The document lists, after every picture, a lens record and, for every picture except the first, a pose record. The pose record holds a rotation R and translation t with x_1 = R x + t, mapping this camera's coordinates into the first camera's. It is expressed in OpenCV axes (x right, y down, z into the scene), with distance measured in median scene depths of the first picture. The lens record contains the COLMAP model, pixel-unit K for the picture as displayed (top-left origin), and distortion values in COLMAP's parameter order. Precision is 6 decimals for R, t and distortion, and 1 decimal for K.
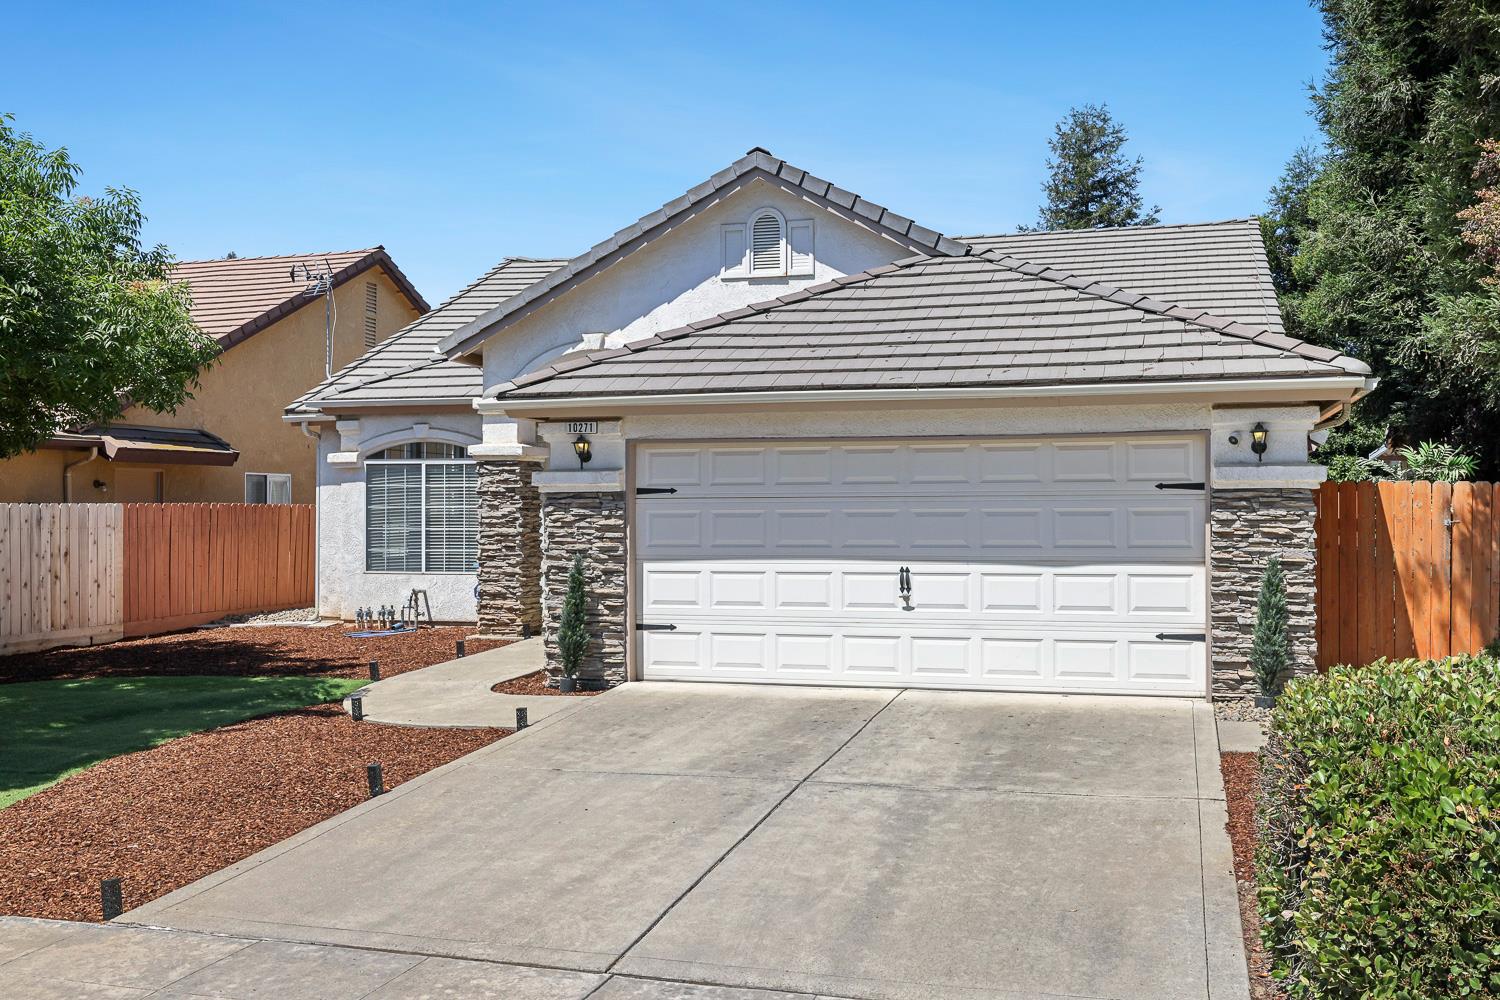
lens RADIAL K [[1315.9, 0, 791.9], [0, 1315.9, 500.4], [0, 0, 1]] dist [-0.002042, 0.010127]
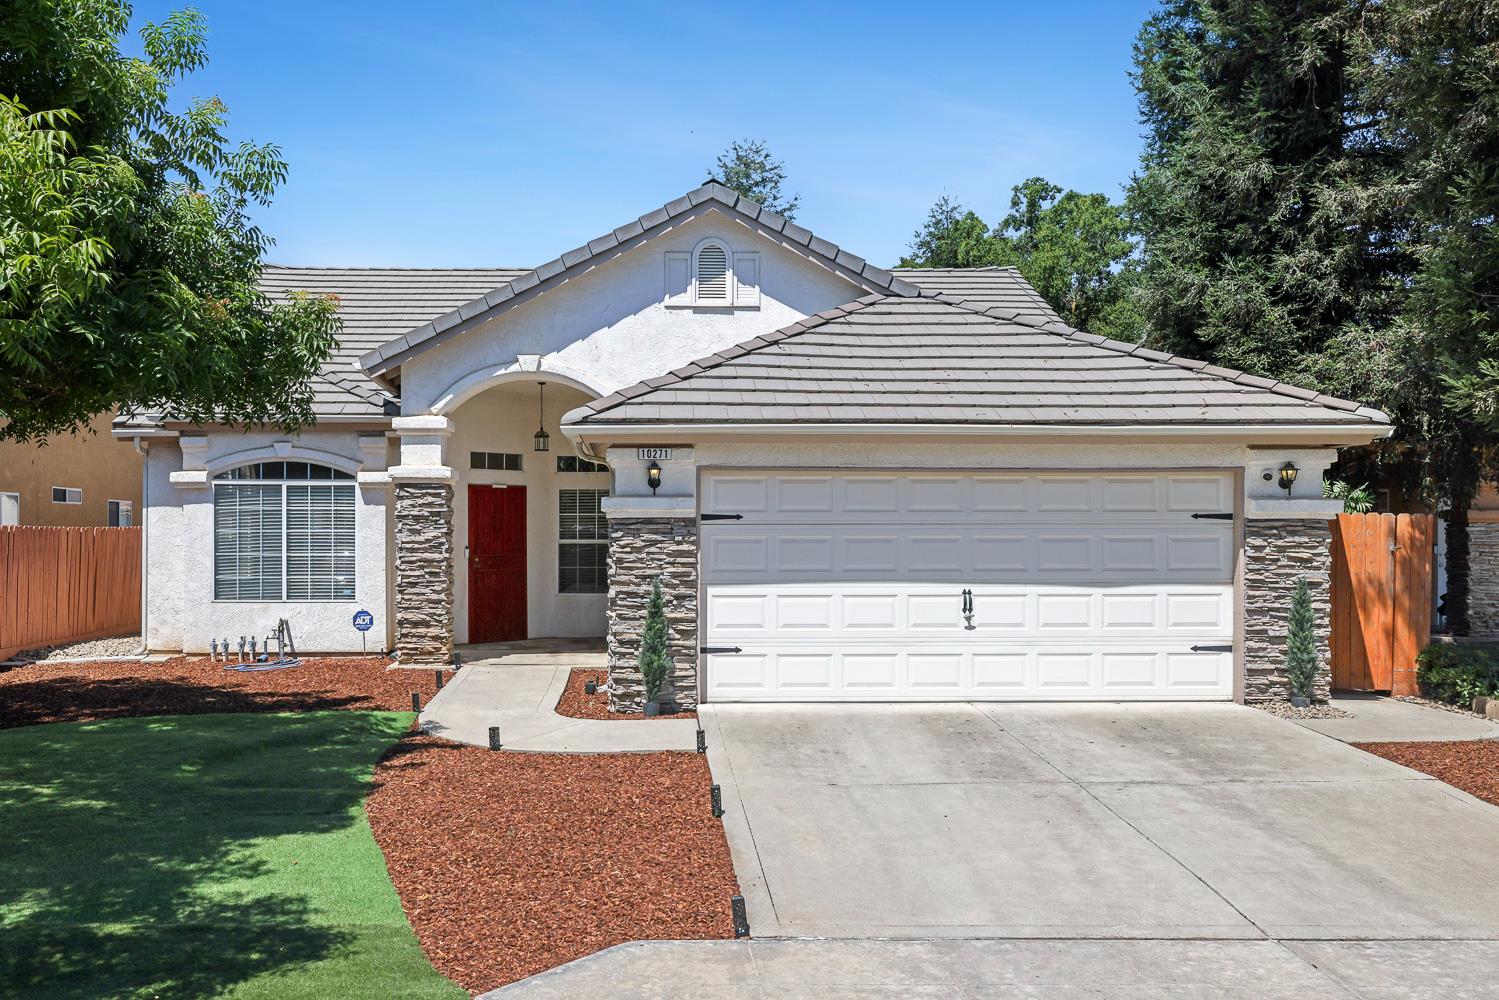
lens RADIAL K [[1357.3, 0, 636.1], [0, 1357.3, 540.2], [0, 0, 1]] dist [-0.003565, 0.000000]
pose [[0.963271, 0.001527, 0.268528, -0.450626], [-0.004820, 0.999921, 0.011606, -0.001171], [-0.268489, -0.012474, 0.963202, 0.003113]]
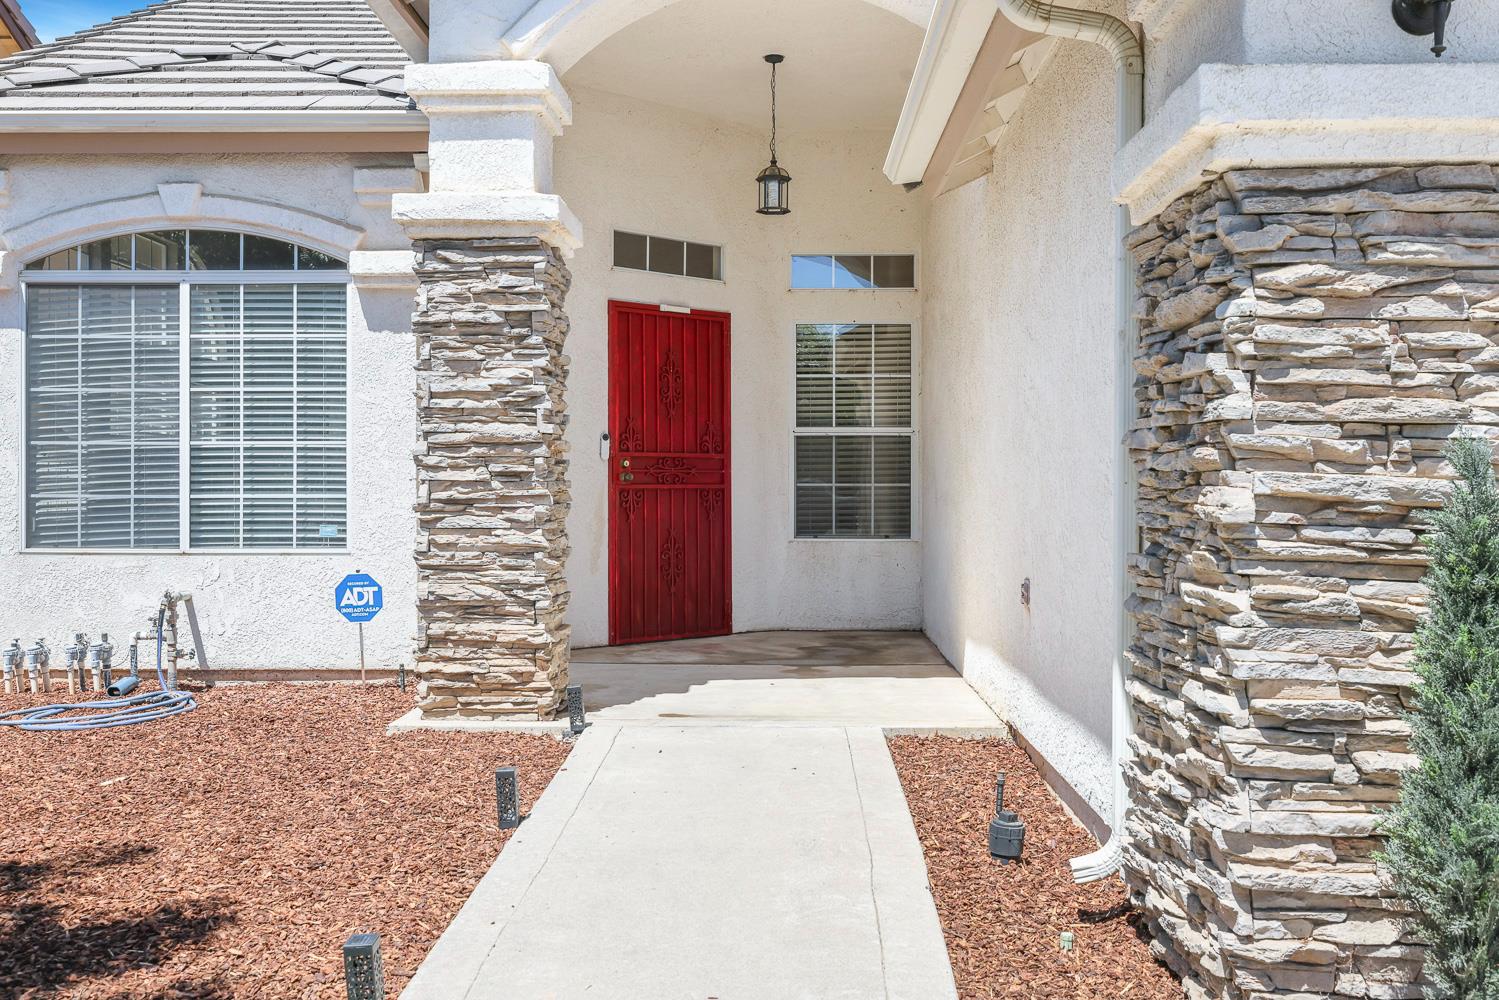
lens RADIAL K [[1462.5, 0, 748.2], [0, 1462.5, 492.3], [0, 0, 1]] dist [-0.003401, 0.000000]
pose [[0.971669, 0.002857, 0.236328, -0.328806], [-0.005373, 0.999936, 0.010004, 0.047511], [-0.236285, -0.010990, 0.971622, 0.786377]]
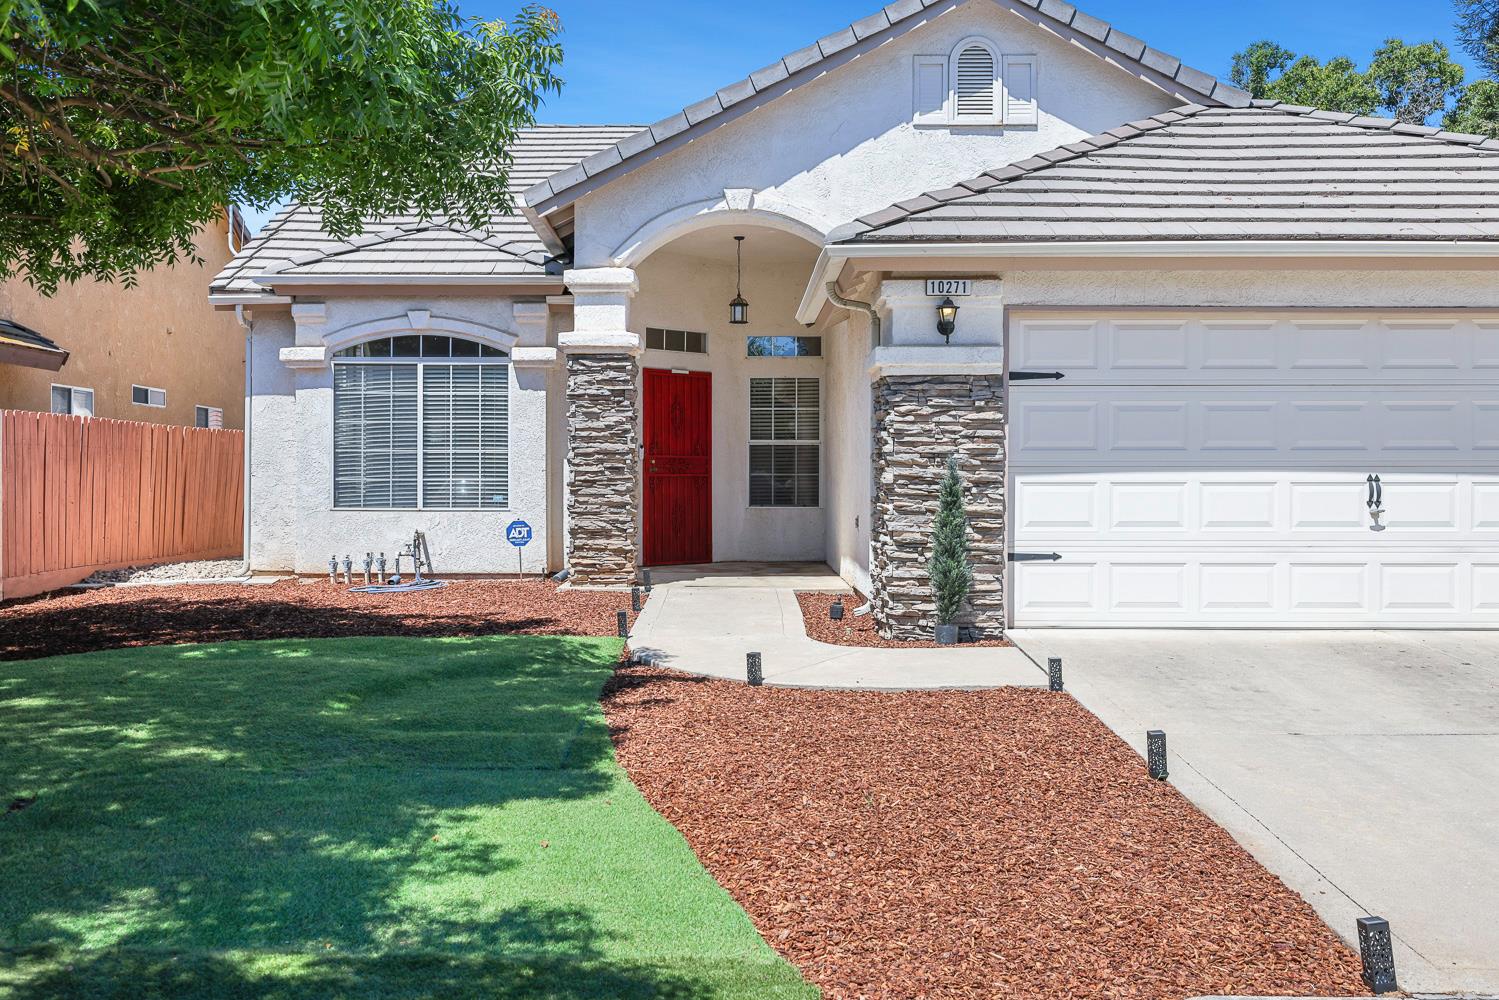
lens RADIAL K [[1462.5, 0, 682.6], [0, 1462.5, 488.6], [0, 0, 1]] dist [-0.003401, 0.000000]
pose [[0.973673, 0.003513, 0.227922, -0.490060], [-0.006480, 0.999904, 0.012271, 0.048382], [-0.227857, -0.013425, 0.973602, 0.232350]]
